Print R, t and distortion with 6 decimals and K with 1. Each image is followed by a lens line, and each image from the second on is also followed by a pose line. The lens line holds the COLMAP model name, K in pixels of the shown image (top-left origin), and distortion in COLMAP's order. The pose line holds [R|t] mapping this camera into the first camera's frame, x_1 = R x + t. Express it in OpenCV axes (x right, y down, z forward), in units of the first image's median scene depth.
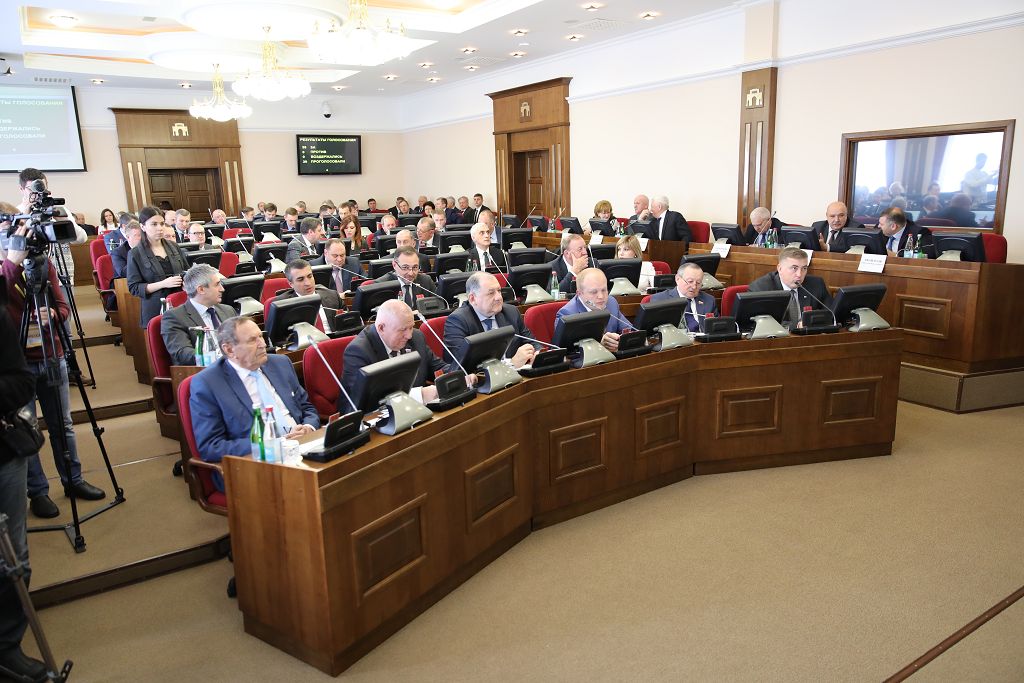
lens RADIAL K [[718.6, 0, 512.0], [0, 718.6, 341.5], [0, 0, 1]] dist [0.003275, 0.001393]
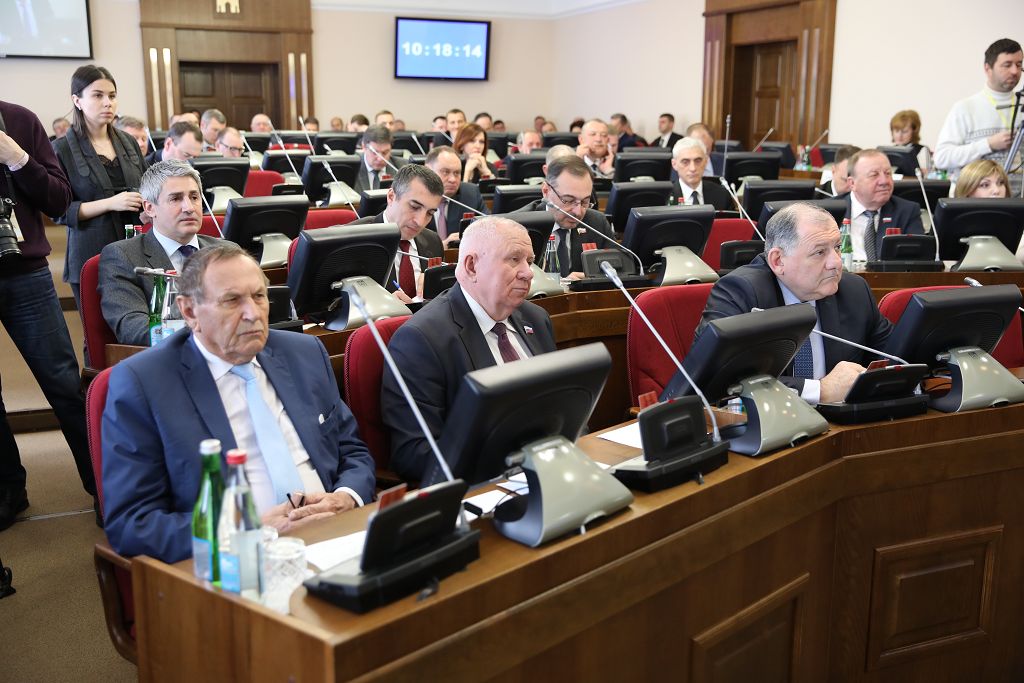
lens RADIAL K [[1063.2, 0, 550.3], [0, 1063.2, 342.4], [0, 0, 1]] dist [0.002013, -0.007980]
pose [[0.989002, 0.070514, -0.130009, -0.074119], [-0.071533, 0.997433, -0.003176, 0.015330], [0.129452, 0.012441, 0.991508, 0.345076]]
